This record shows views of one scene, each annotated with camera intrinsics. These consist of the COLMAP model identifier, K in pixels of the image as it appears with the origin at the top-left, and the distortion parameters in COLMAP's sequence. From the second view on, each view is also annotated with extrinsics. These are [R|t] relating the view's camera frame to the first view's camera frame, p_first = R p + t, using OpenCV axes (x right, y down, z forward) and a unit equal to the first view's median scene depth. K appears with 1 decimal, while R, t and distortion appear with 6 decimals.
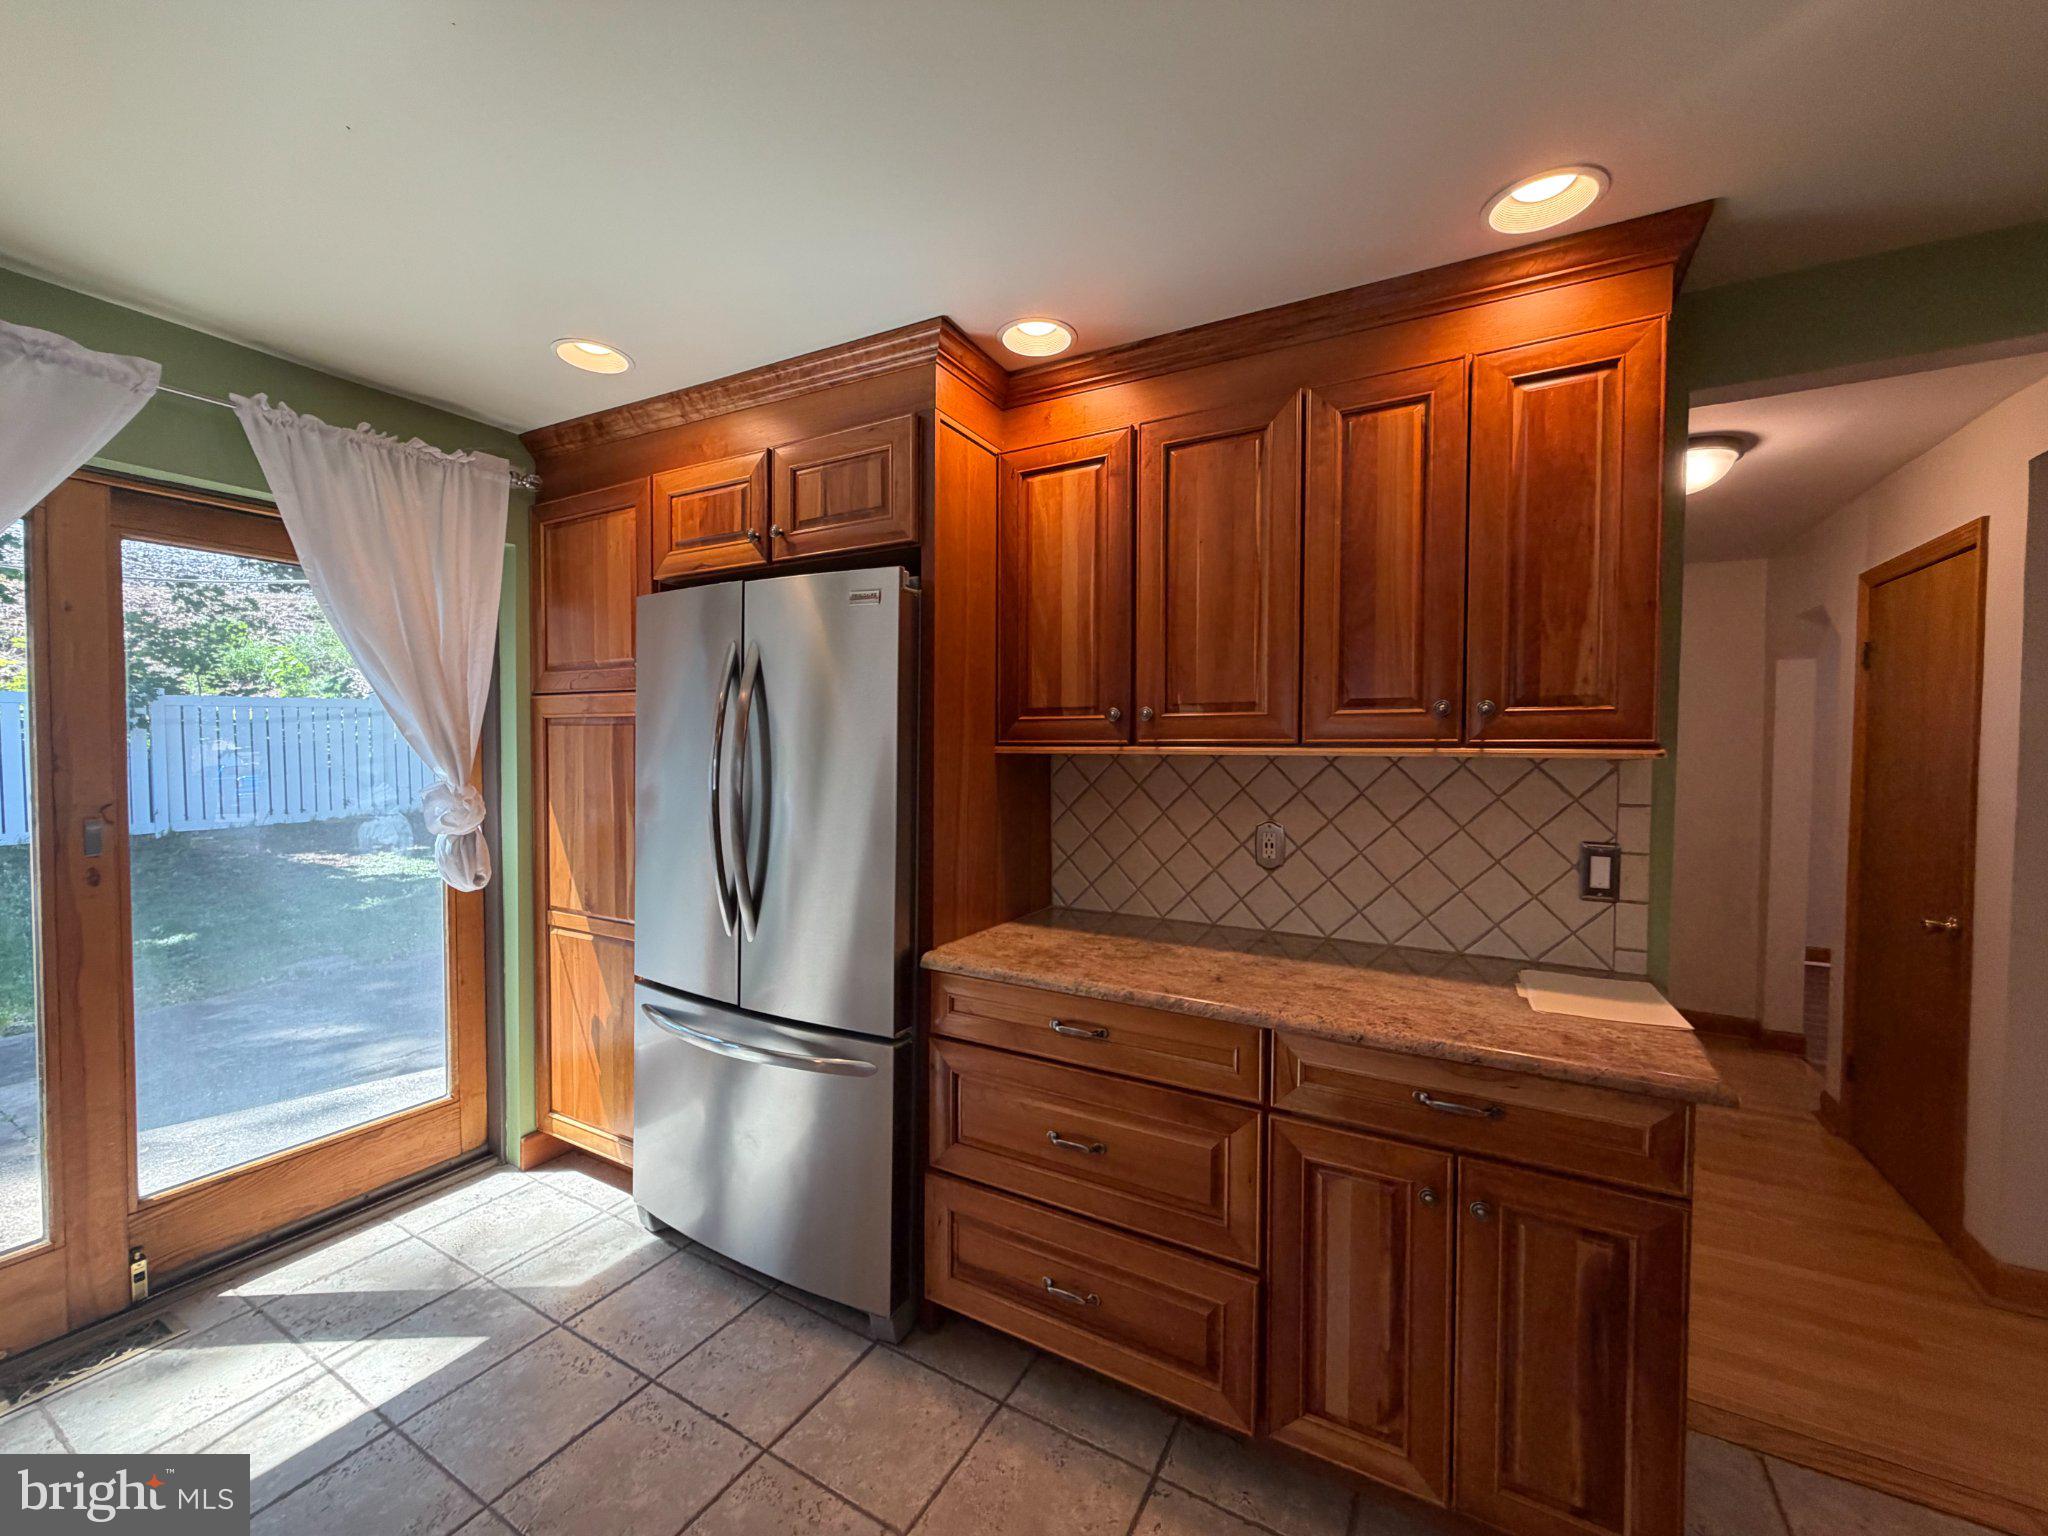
lens RADIAL K [[814.9, 0, 1021.5], [0, 814.9, 768.1], [0, 0, 1]] dist [0.001524, -0.000018]
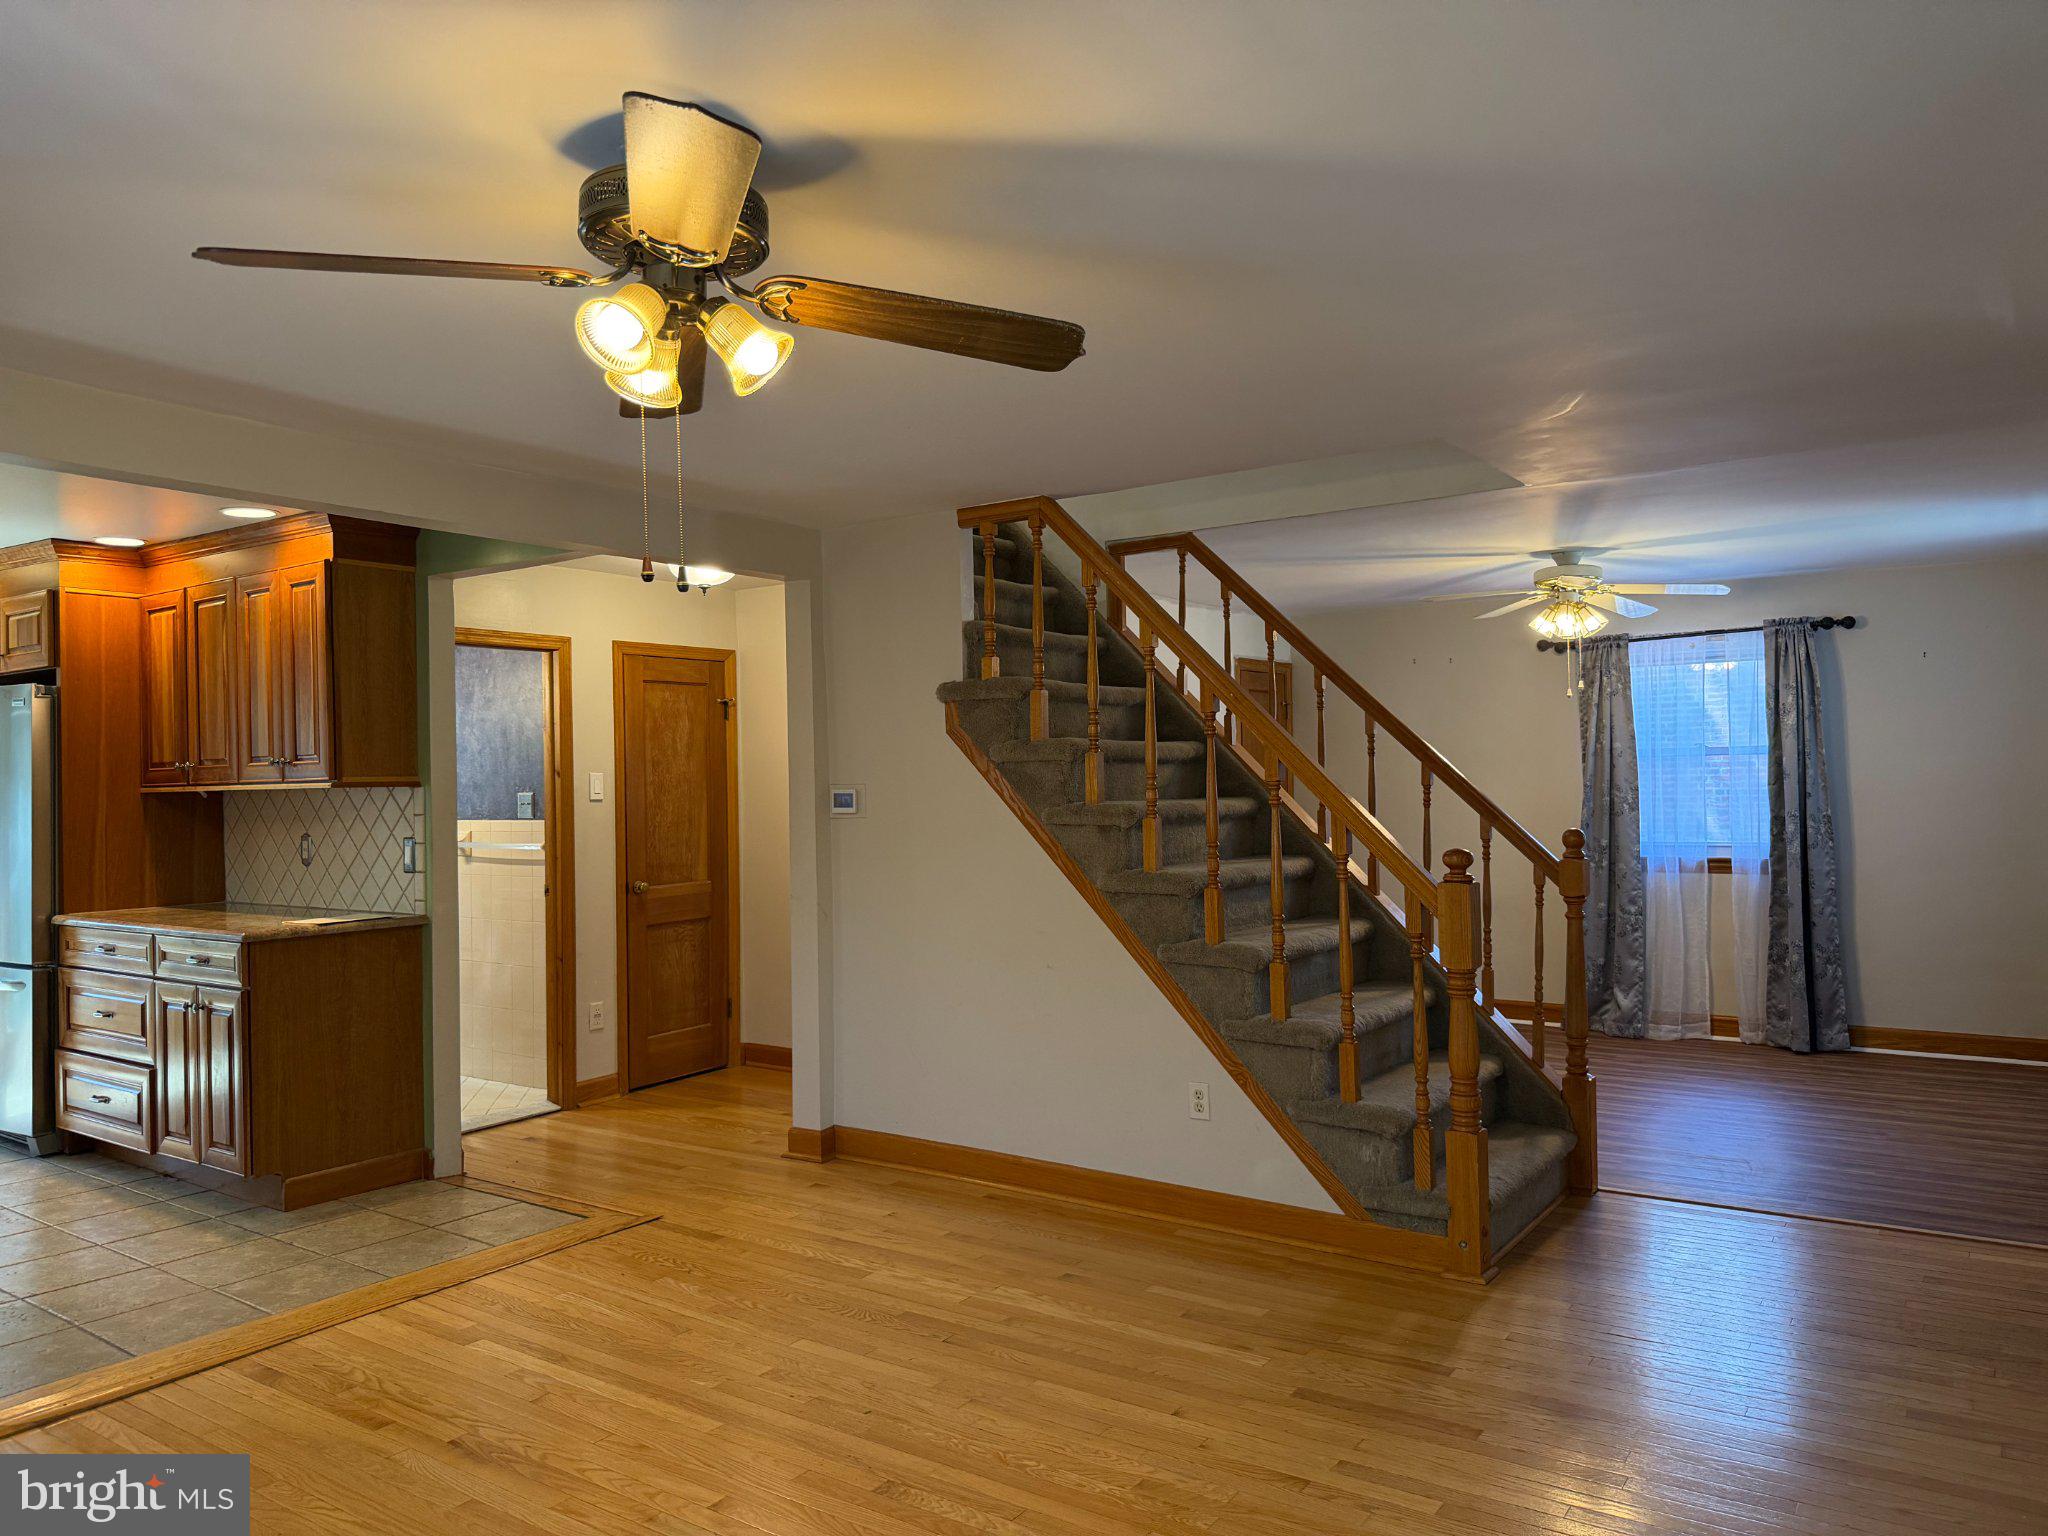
lens RADIAL K [[1437.2, 0, 1009.5], [0, 1437.2, 763.5], [0, 0, 1]] dist [0.058655, -0.079587]
pose [[0.994755, -0.024257, -0.099372, 2.063510], [0.020291, 0.998964, -0.040735, 0.078466], [0.100257, 0.038505, 0.994216, -1.704891]]
